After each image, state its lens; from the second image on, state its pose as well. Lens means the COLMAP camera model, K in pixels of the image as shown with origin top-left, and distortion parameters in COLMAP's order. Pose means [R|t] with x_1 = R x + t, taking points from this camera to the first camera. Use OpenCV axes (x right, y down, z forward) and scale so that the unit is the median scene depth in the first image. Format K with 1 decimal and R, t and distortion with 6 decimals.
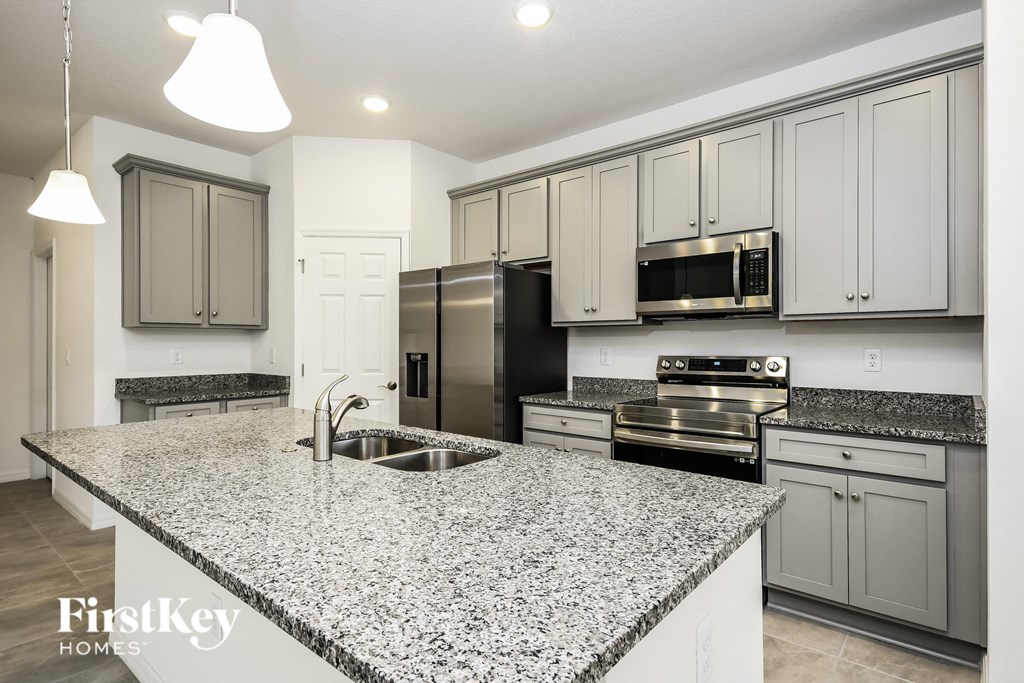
lens RADIAL K [[566.9, 0, 512.0], [0, 566.9, 341.5], [0, 0, 1]] dist [0.039692, -0.000361]
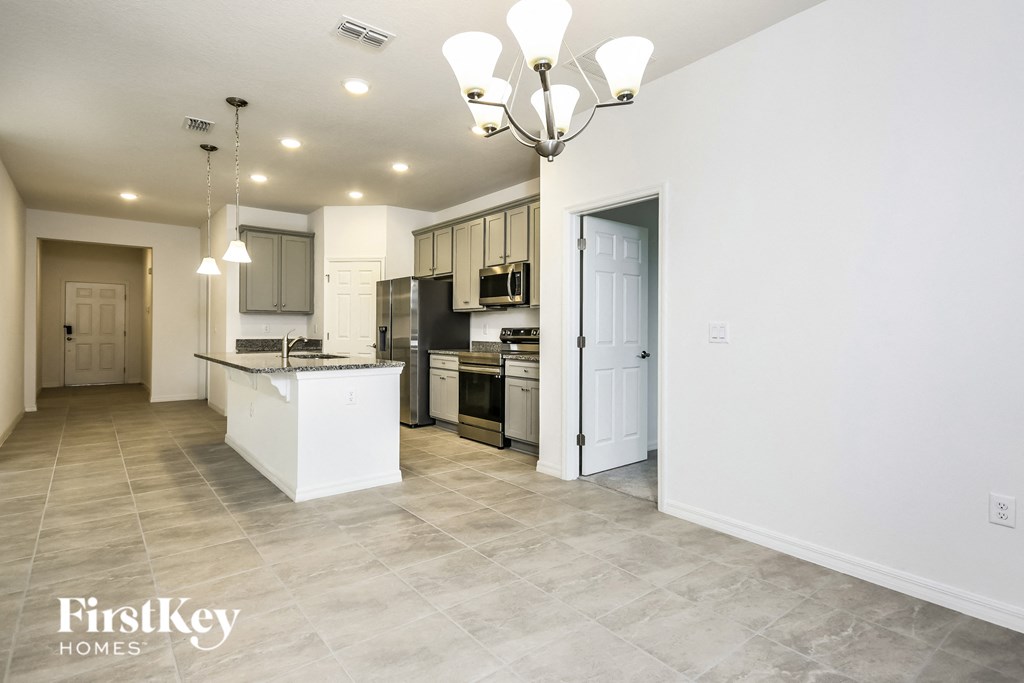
lens RADIAL K [[524.8, 0, 512.5], [0, 524.8, 331.0], [0, 0, 1]] dist [0.003697, 0.000257]
pose [[0.984466, 0.005813, -0.175481, 0.527797], [-0.004765, 0.999968, 0.006391, 0.022157], [0.175513, -0.005455, 0.984462, -0.561442]]
